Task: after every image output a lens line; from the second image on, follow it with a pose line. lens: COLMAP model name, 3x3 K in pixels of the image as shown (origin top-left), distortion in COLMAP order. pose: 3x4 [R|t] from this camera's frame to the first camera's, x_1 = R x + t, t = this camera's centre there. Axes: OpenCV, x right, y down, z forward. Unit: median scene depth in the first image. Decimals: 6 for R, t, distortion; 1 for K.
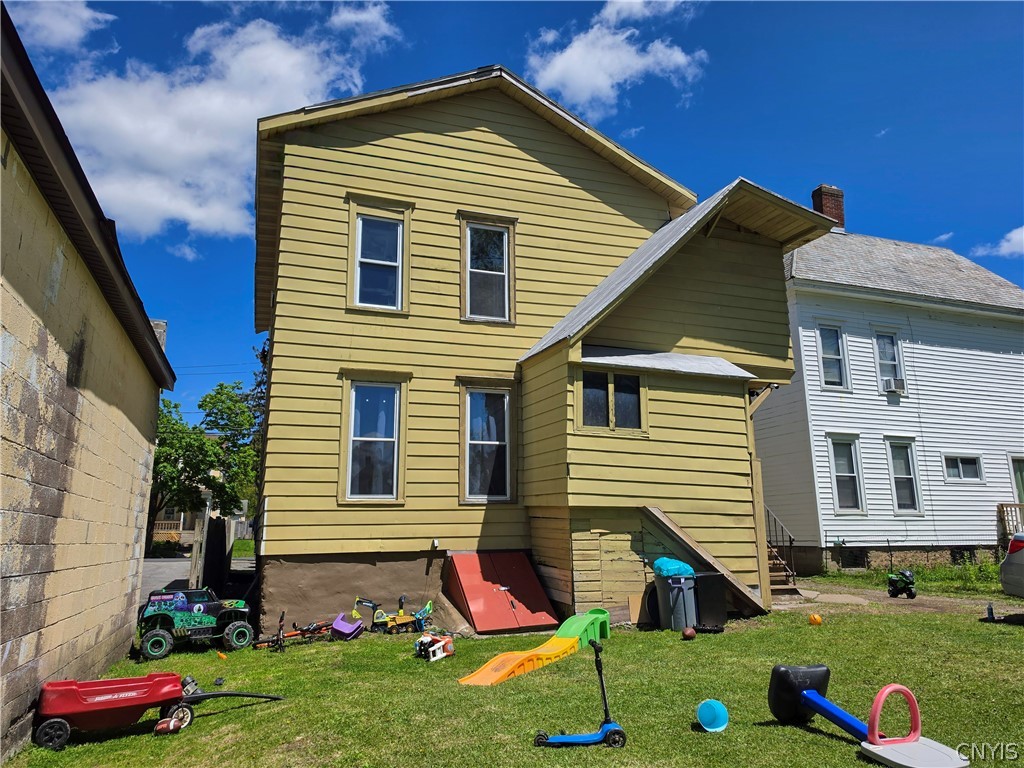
lens RADIAL K [[693.0, 0, 511.6], [0, 693.0, 382.0], [0, 0, 1]] dist [0.087103, -0.128234]
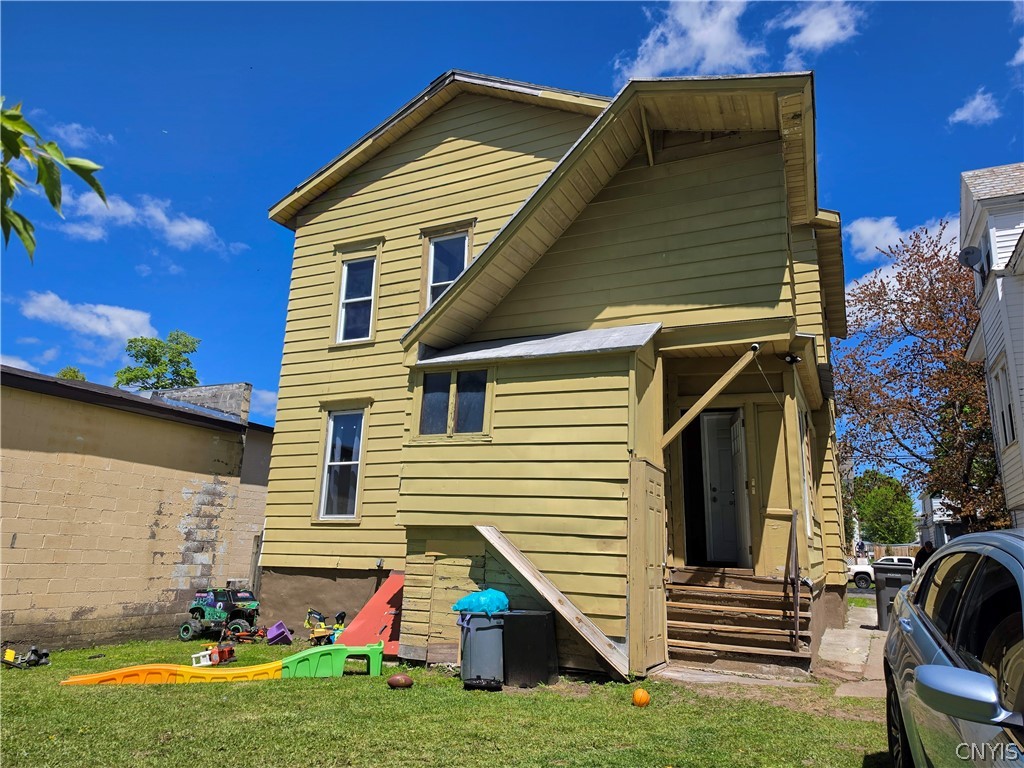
lens RADIAL K [[693.0, 0, 511.6], [0, 693.0, 382.0], [0, 0, 1]] dist [0.087103, -0.128234]
pose [[0.713997, -0.139544, -0.686102, 0.772523], [0.115573, 0.989984, -0.081078, 0.077451], [0.690544, -0.021406, 0.722973, 0.410428]]
